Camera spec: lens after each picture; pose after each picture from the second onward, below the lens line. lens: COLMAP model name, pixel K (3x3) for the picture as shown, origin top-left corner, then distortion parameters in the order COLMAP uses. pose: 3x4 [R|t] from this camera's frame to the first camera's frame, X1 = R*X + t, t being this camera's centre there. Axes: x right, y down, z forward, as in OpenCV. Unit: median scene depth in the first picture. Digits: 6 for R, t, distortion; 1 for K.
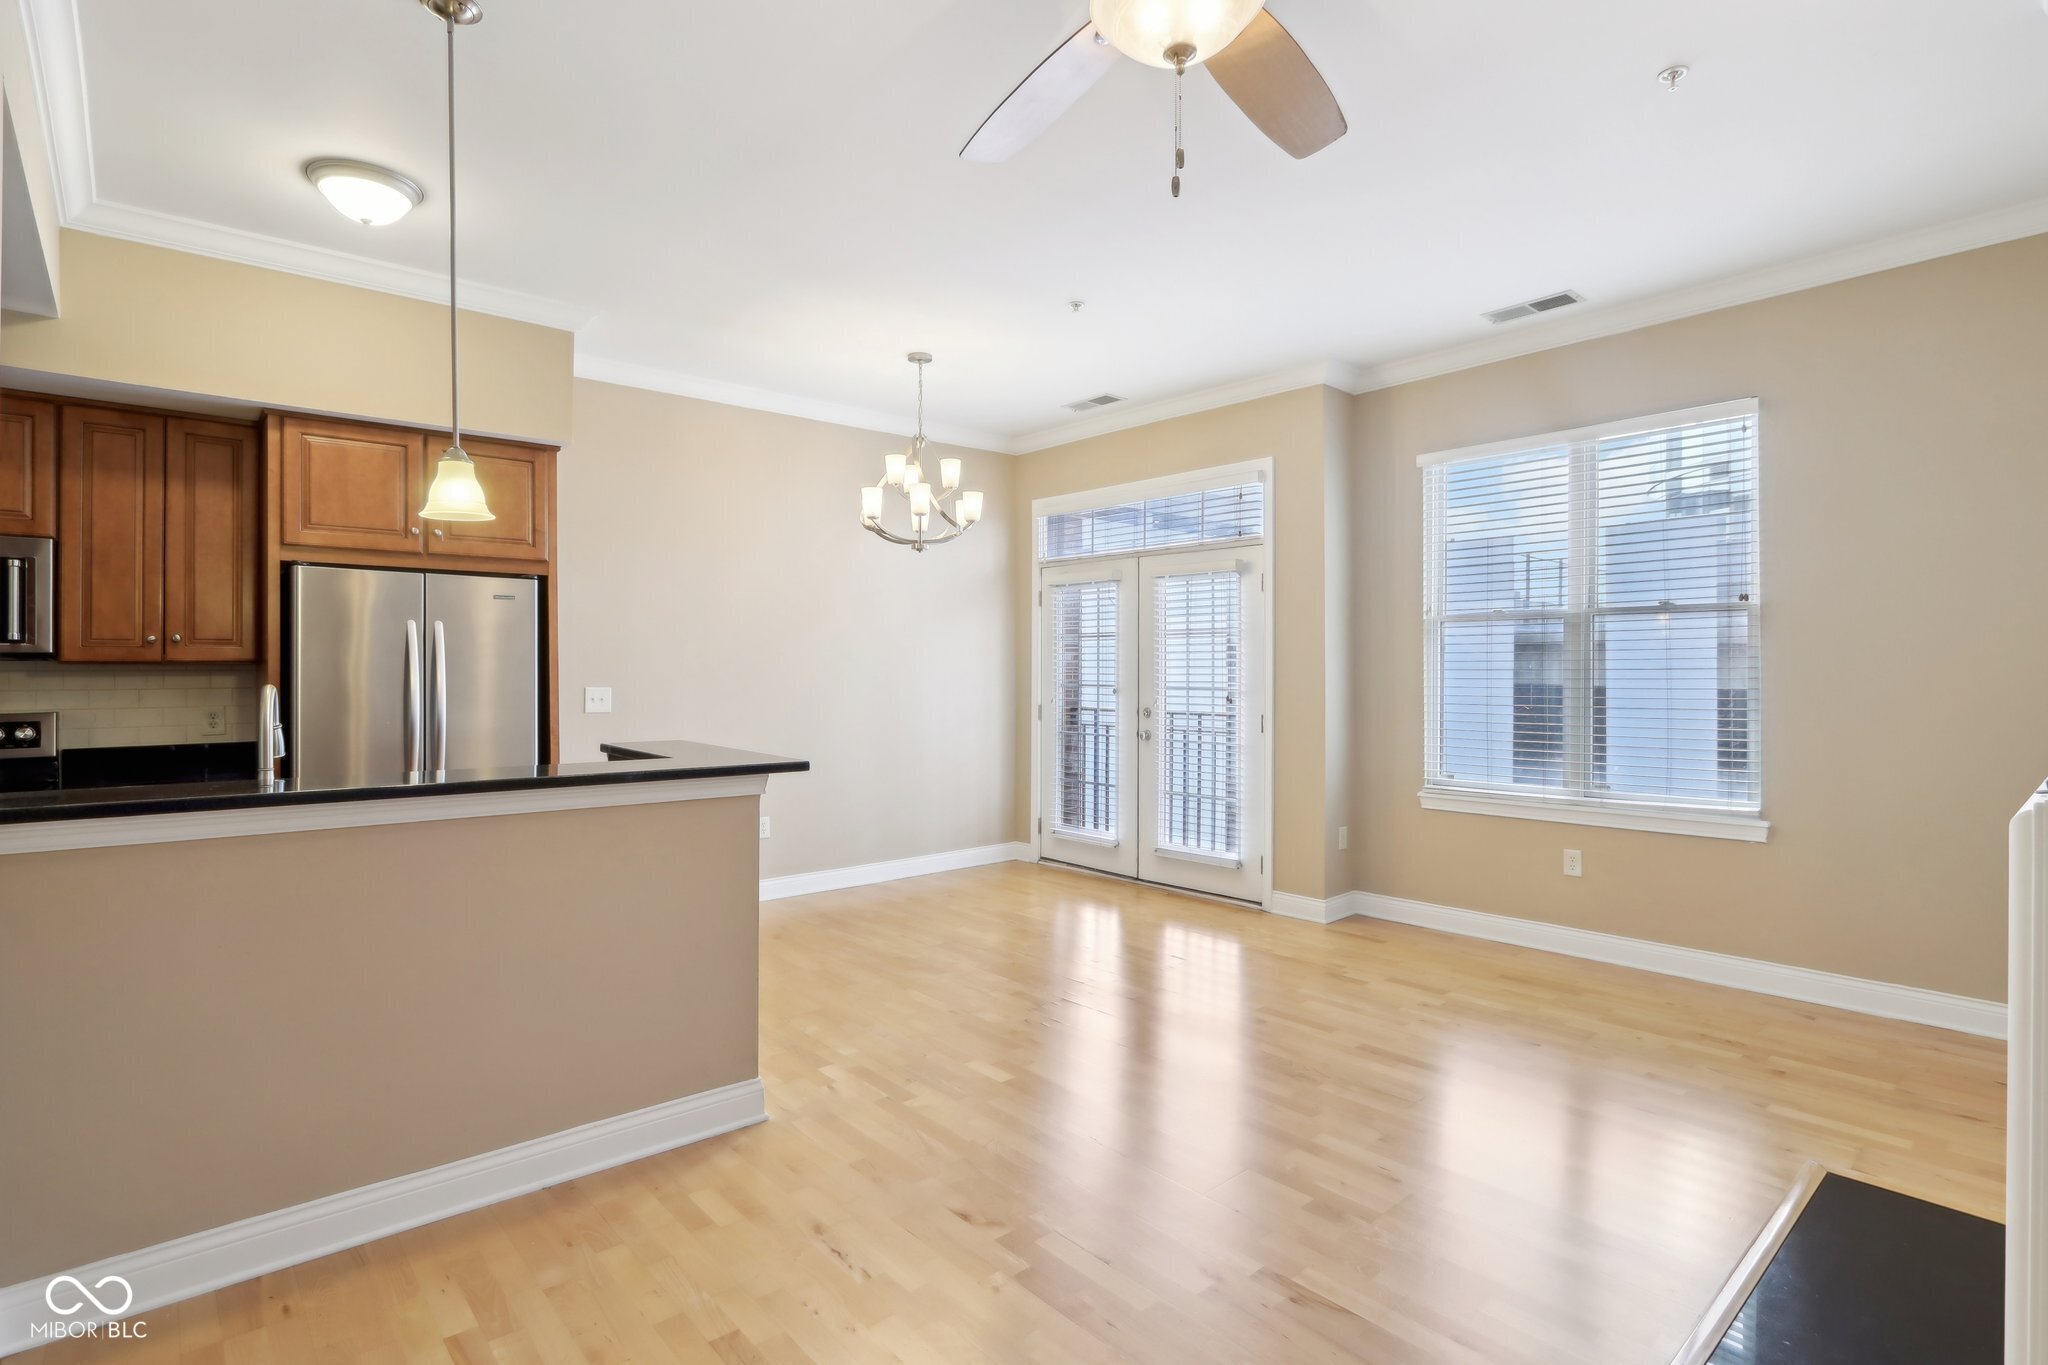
lens RADIAL K [[996.2, 0, 1014.3], [0, 996.2, 665.2], [0, 0, 1]] dist [-0.017396, 0.000497]
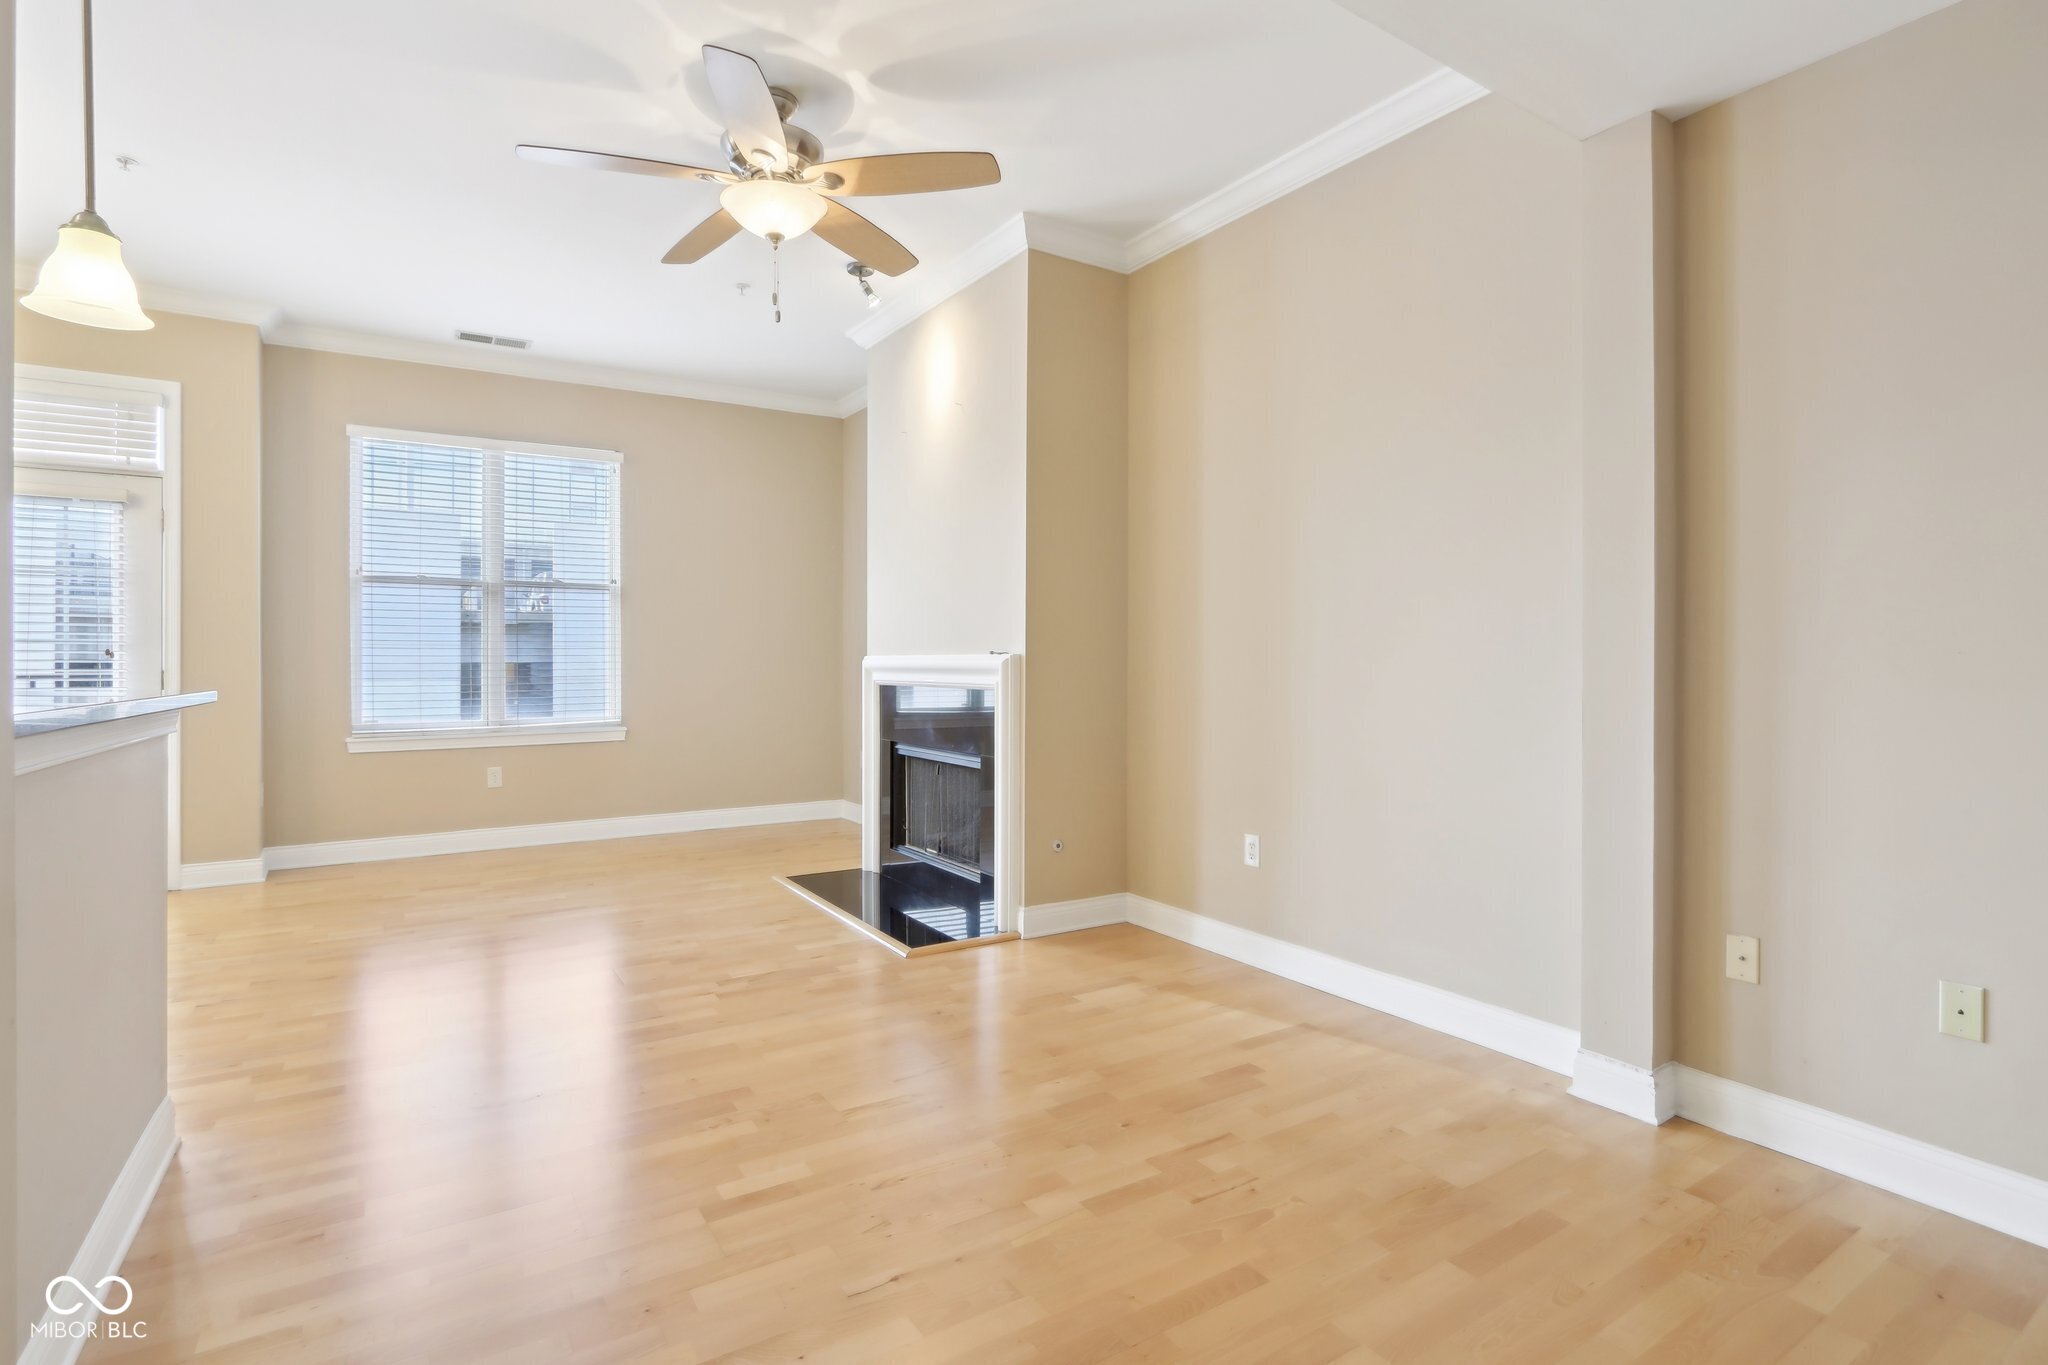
lens RADIAL K [[981.1, 0, 1030.3], [0, 981.1, 662.0], [0, 0, 1]] dist [-0.020143, 0.000853]
pose [[0.142812, -0.000304, 0.989750, -0.530678], [-0.005156, 0.999986, 0.001051, 0.040637], [-0.989736, -0.005253, 0.142808, 0.119536]]
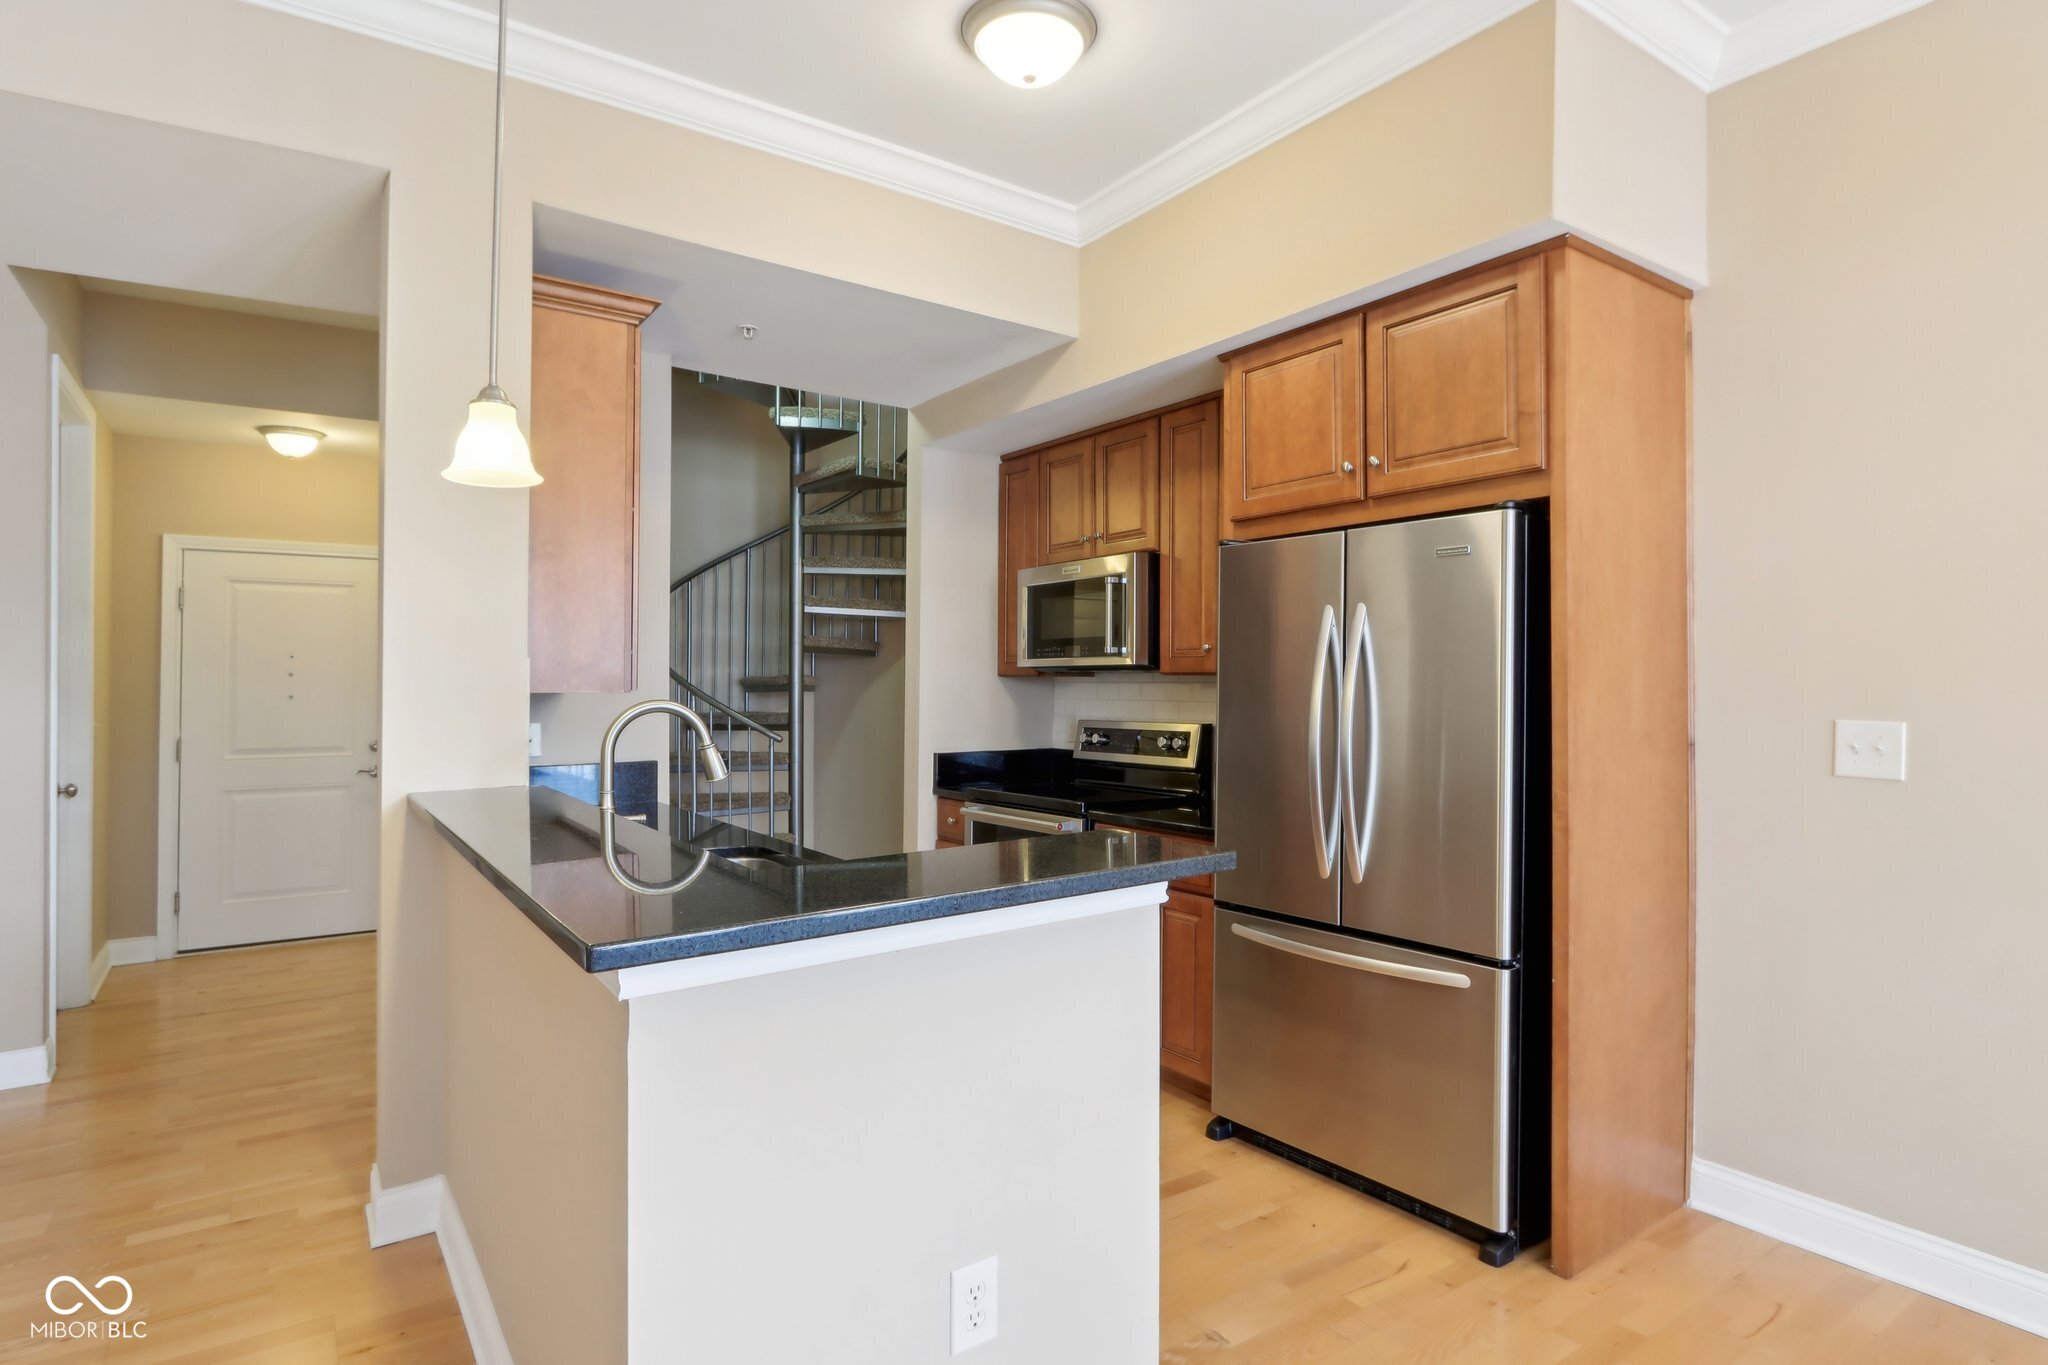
lens RADIAL K [[1066.4, 0, 1032.3], [0, 1066.4, 678.5], [0, 0, 1]] dist [-0.002494, -0.000406]
pose [[-0.097576, -0.007813, -0.995197, 0.085389], [0.002956, 0.999963, -0.008140, 0.006261], [0.995224, -0.003736, -0.097549, 0.696330]]
